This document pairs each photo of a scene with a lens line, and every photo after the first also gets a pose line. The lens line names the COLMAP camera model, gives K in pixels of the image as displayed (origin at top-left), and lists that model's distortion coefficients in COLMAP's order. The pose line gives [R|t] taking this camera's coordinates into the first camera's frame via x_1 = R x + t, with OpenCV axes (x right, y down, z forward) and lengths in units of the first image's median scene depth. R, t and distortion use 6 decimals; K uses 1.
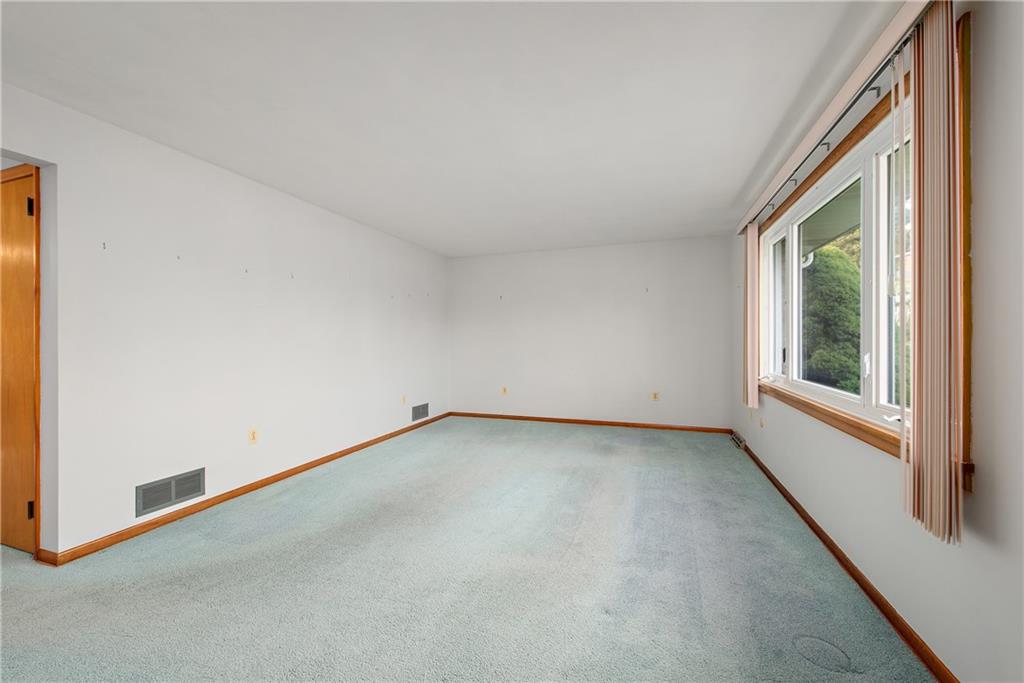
lens RADIAL K [[403.9, 0, 510.7], [0, 403.9, 339.9], [0, 0, 1]] dist [0.001379, -0.002168]
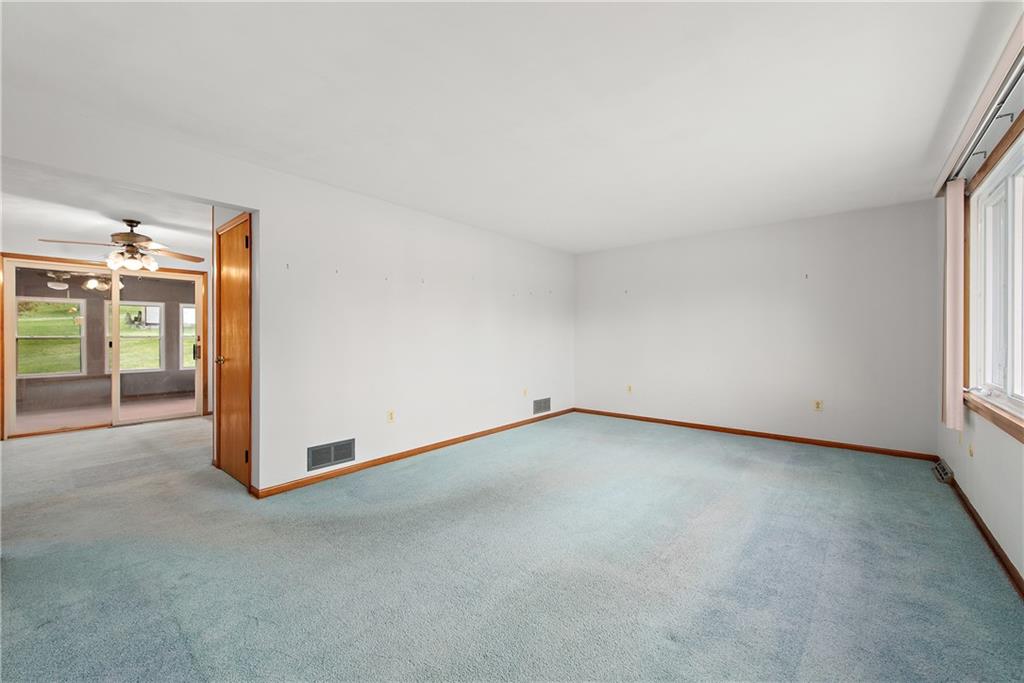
lens RADIAL K [[403.9, 0, 509.4], [0, 403.9, 335.5], [0, 0, 1]] dist [0.001379, -0.002168]
pose [[0.930463, 0.001755, -0.366382, 0.152873], [-0.001659, 0.999998, 0.000577, -0.004275], [0.366382, 0.000071, 0.930464, 0.014854]]
